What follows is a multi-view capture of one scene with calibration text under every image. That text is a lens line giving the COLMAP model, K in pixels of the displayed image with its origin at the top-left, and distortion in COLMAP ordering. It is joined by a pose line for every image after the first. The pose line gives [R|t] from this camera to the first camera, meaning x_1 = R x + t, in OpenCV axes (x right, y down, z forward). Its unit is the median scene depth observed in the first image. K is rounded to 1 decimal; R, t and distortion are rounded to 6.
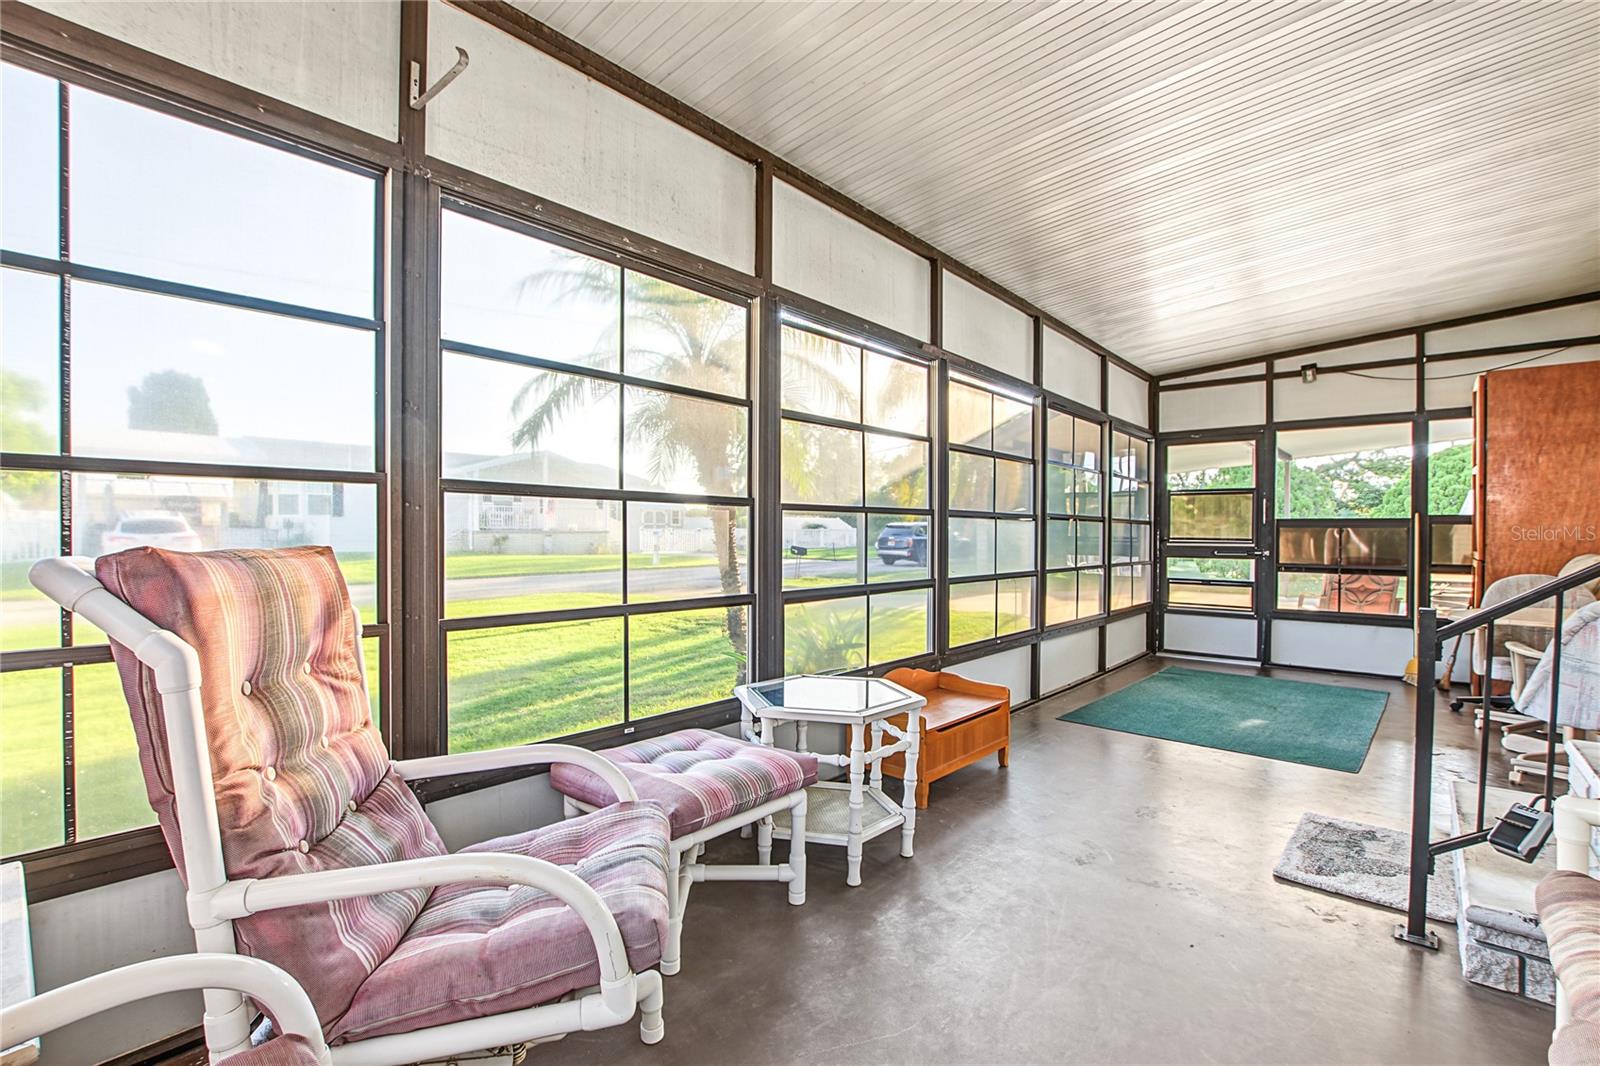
lens RADIAL K [[702.4, 0, 802.3], [0, 702.4, 540.1], [0, 0, 1]] dist [-0.038139, 0.007009]
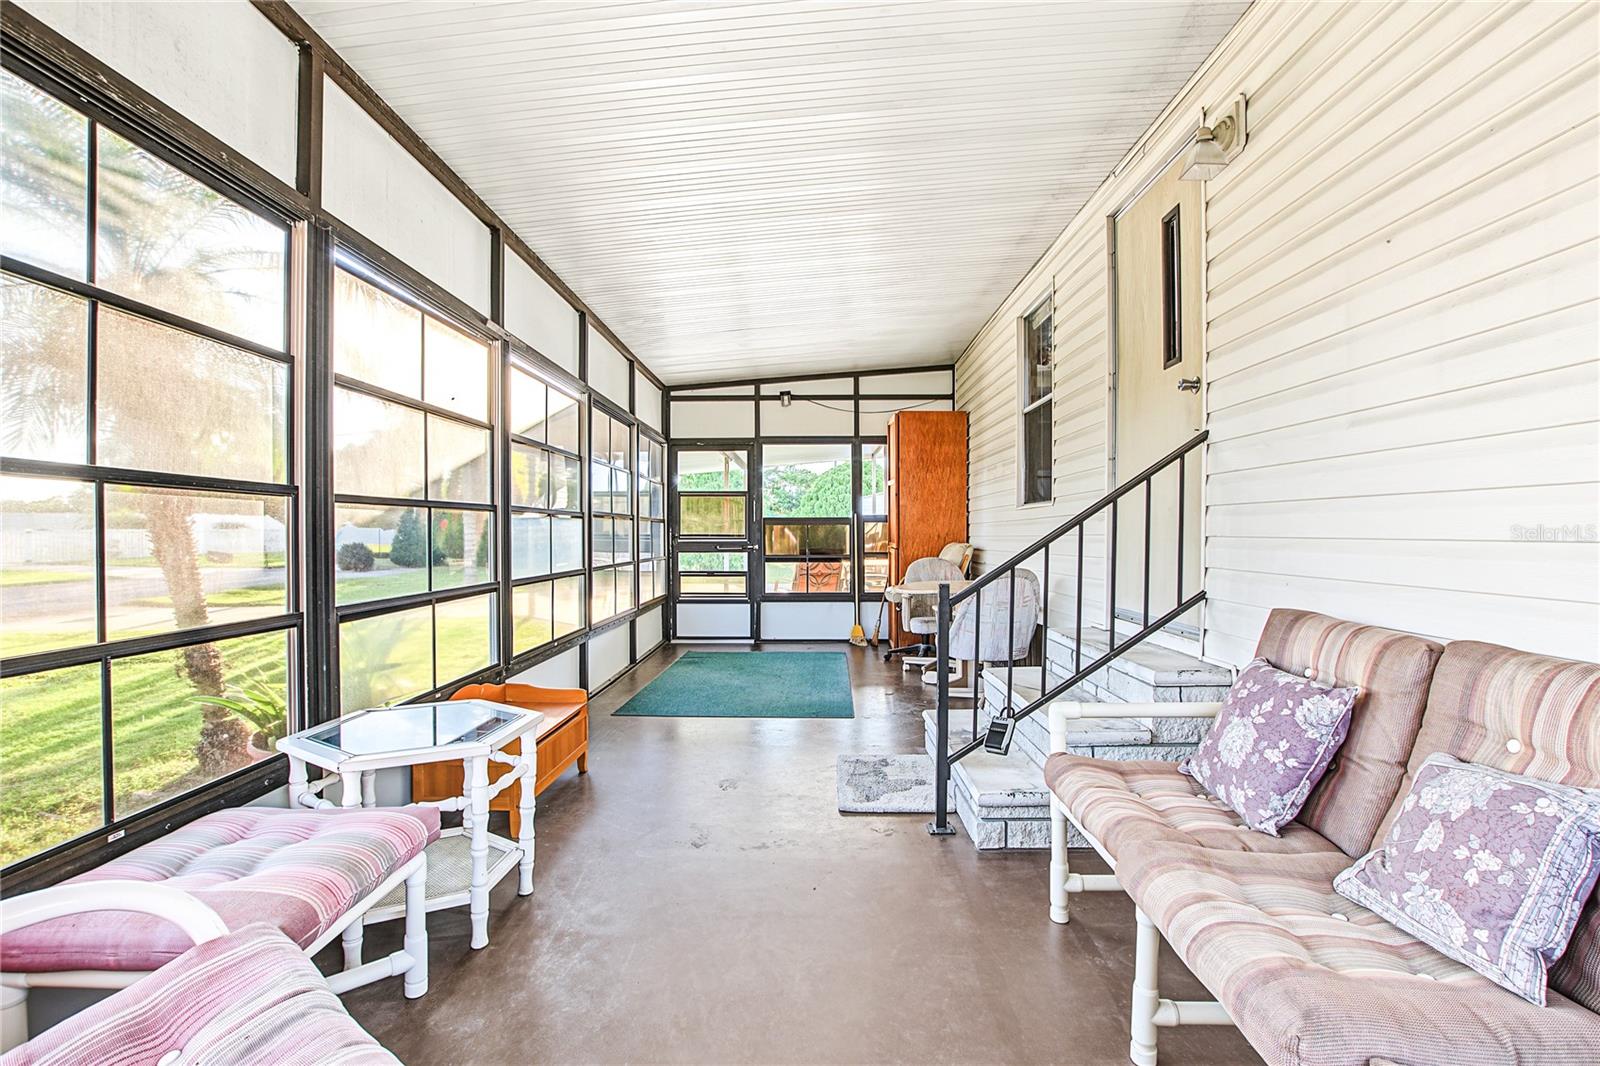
lens RADIAL K [[704.7, 0, 800.0], [0, 704.7, 533.0], [0, 0, 1]] dist [-0.037737, 0.007869]
pose [[0.763797, -0.008741, 0.645397, -0.092583], [0.014237, 0.999893, -0.003307, 0.001109], [-0.645299, 0.011715, 0.763840, 0.057656]]
